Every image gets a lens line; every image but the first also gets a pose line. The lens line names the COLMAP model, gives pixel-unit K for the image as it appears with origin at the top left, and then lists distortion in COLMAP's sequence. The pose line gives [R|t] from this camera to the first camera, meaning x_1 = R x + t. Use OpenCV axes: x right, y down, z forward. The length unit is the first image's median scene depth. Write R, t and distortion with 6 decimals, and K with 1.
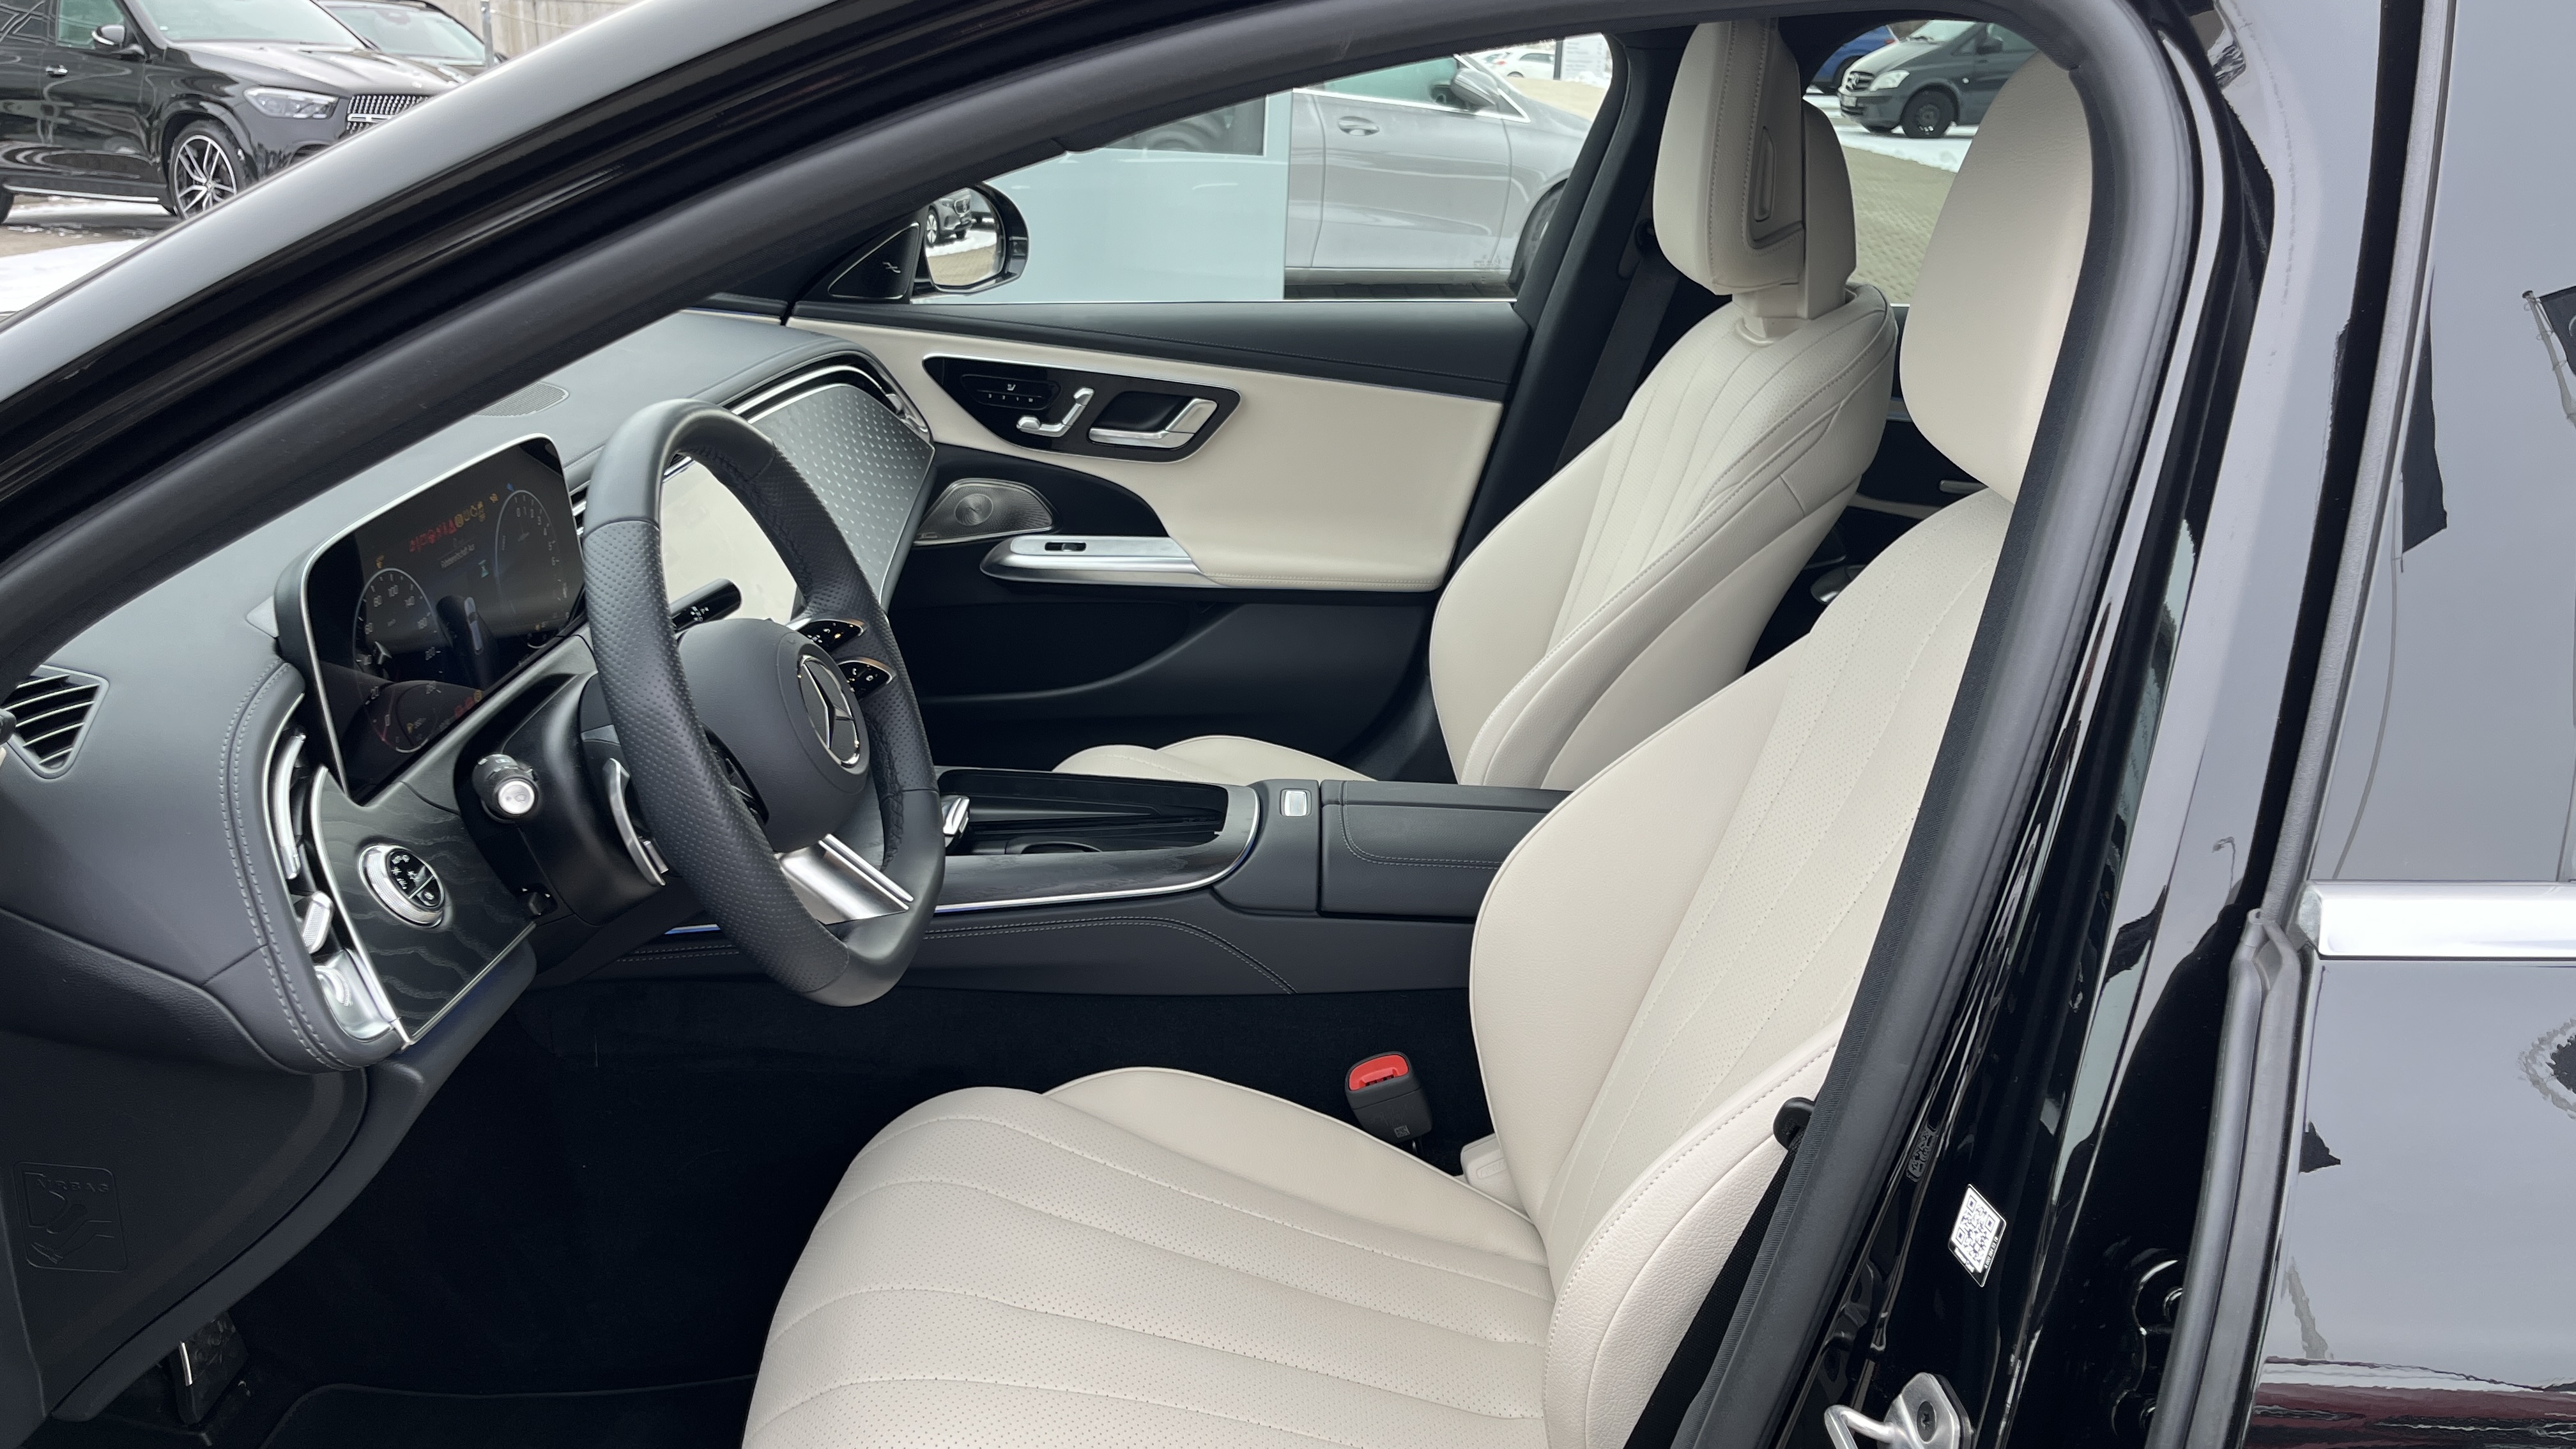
lens RADIAL K [[1944.3, 0, 1298.2], [0, 1944.3, 733.7], [0, 0, 1]] dist [0.079269, -0.104390]
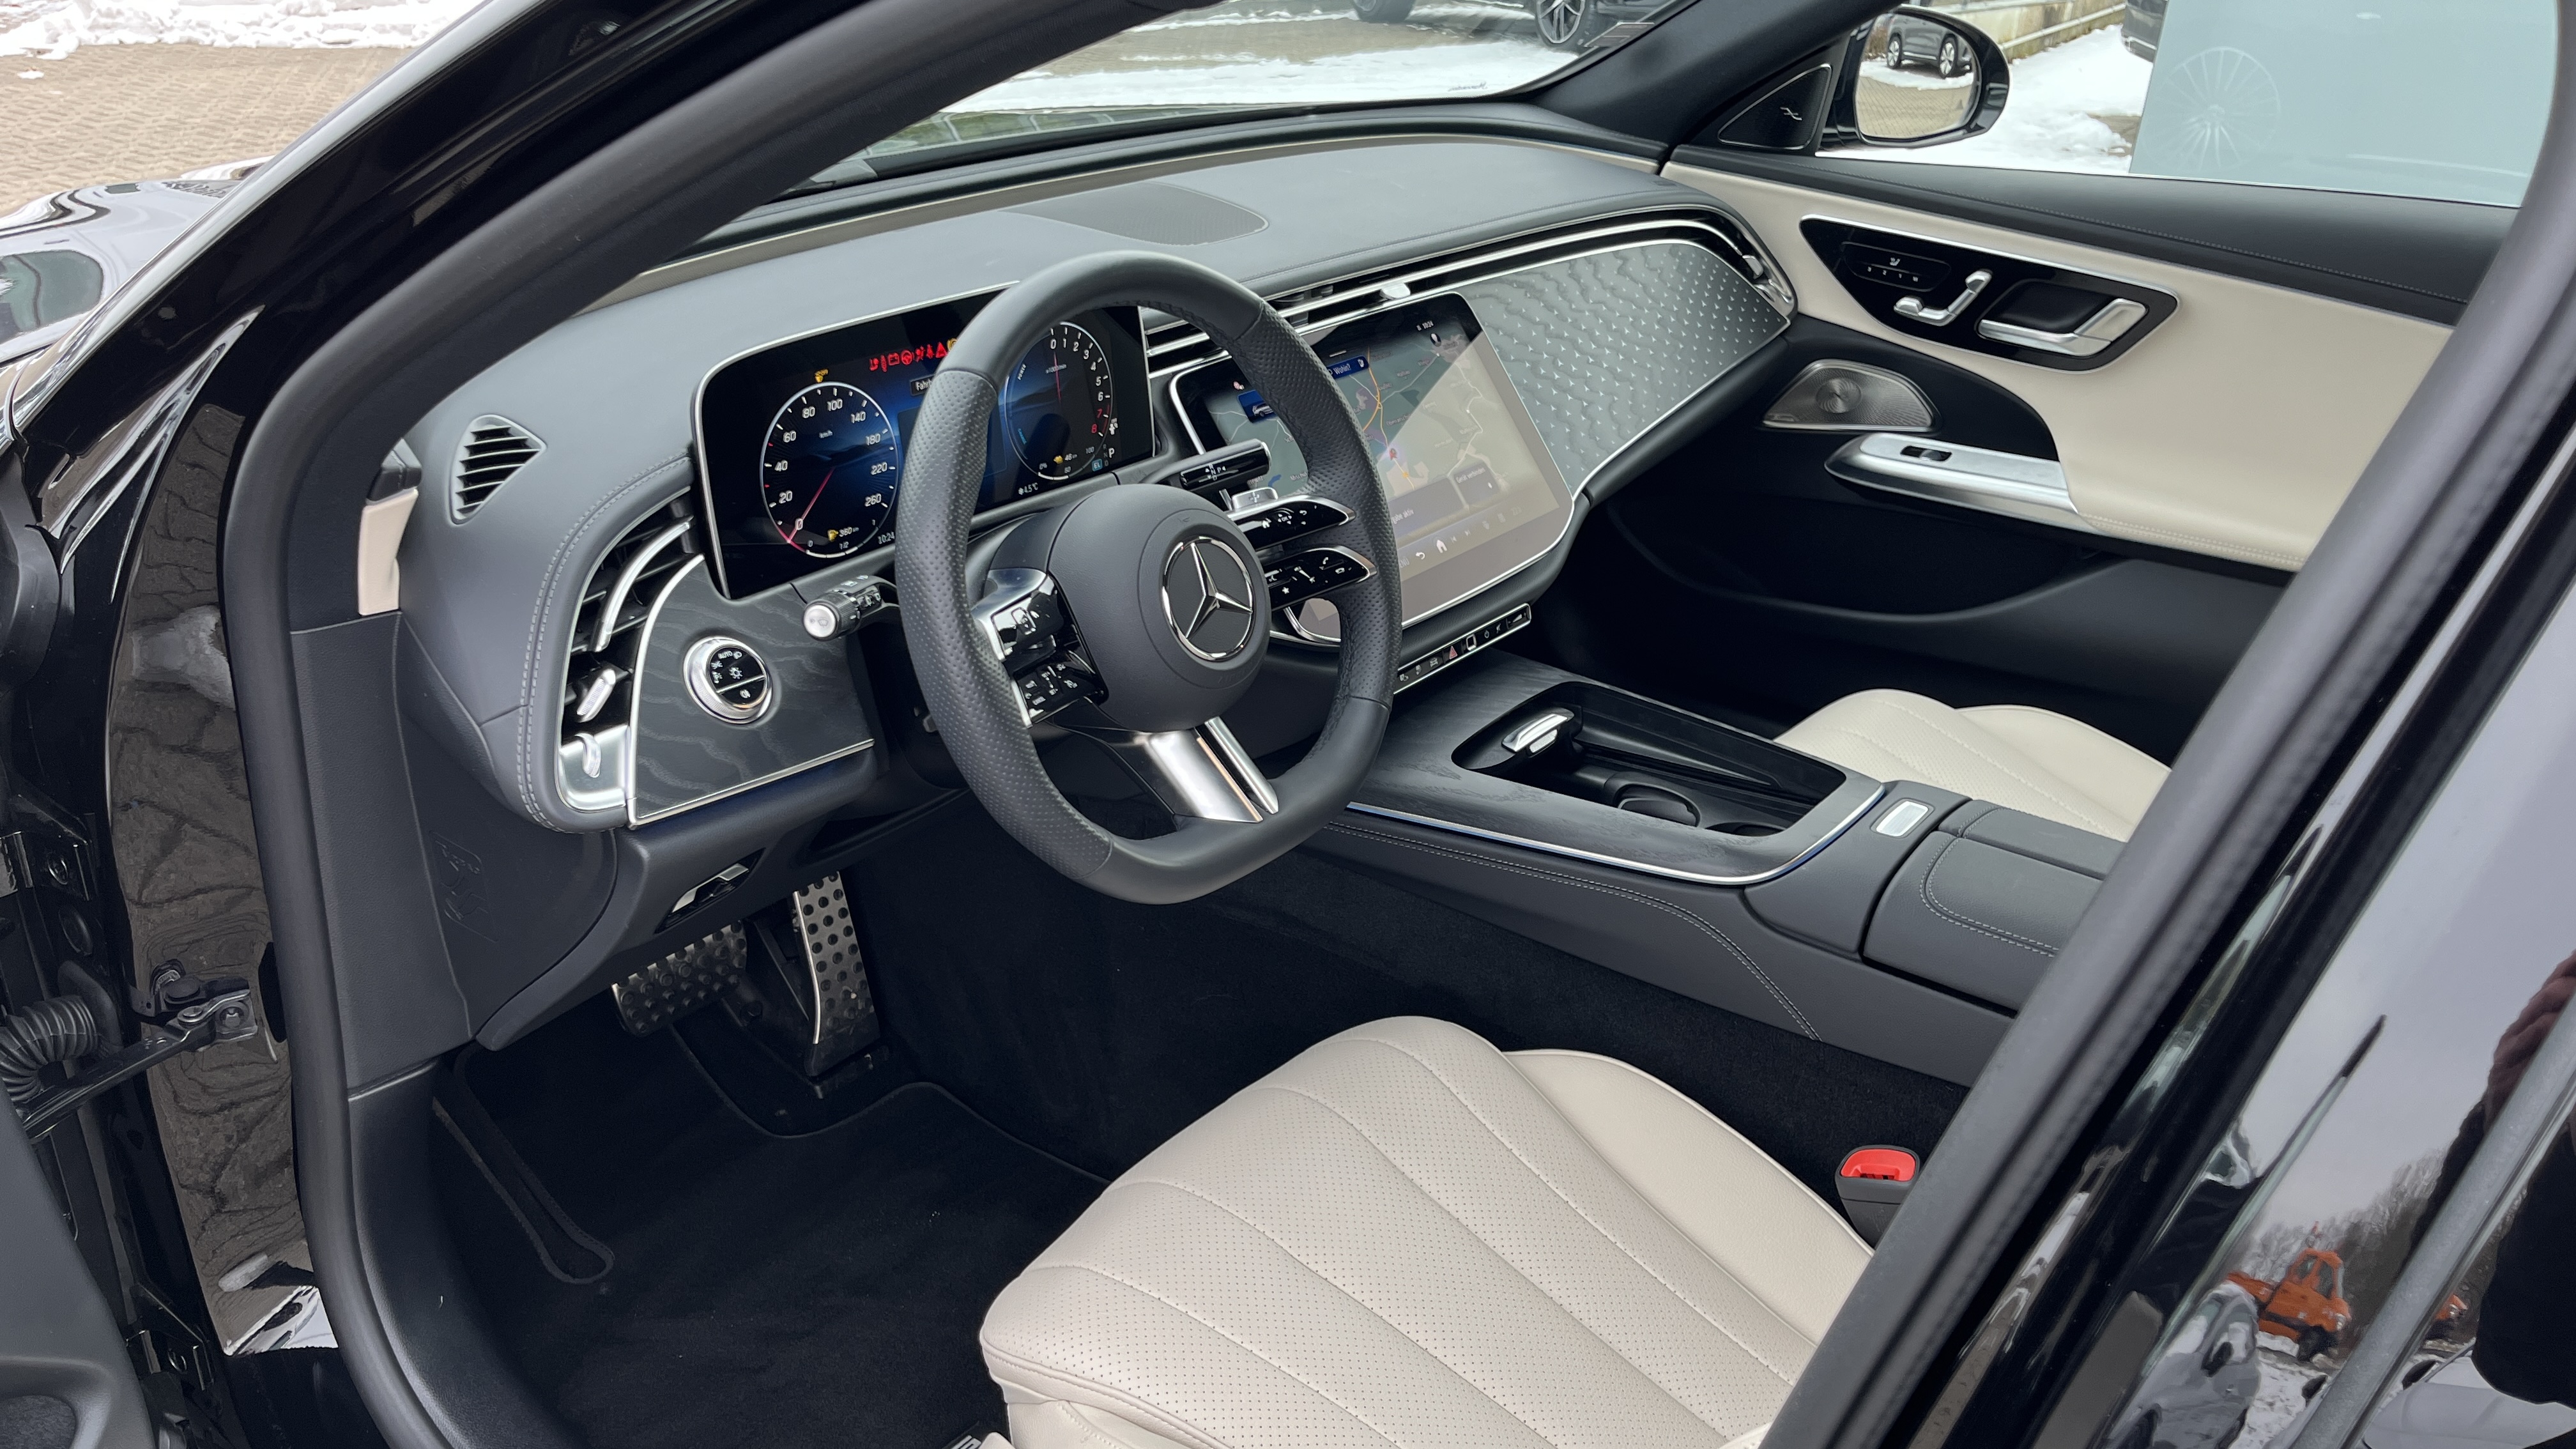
lens RADIAL K [[1950.3, 0, 1288.0], [0, 1950.3, 724.5], [0, 0, 1]] dist [0.050182, -0.101021]
pose [[0.791671, 0.240430, -0.561650, 0.176286], [-0.194212, 0.970661, 0.141768, -0.049176], [0.579257, -0.003155, 0.815139, 0.135173]]
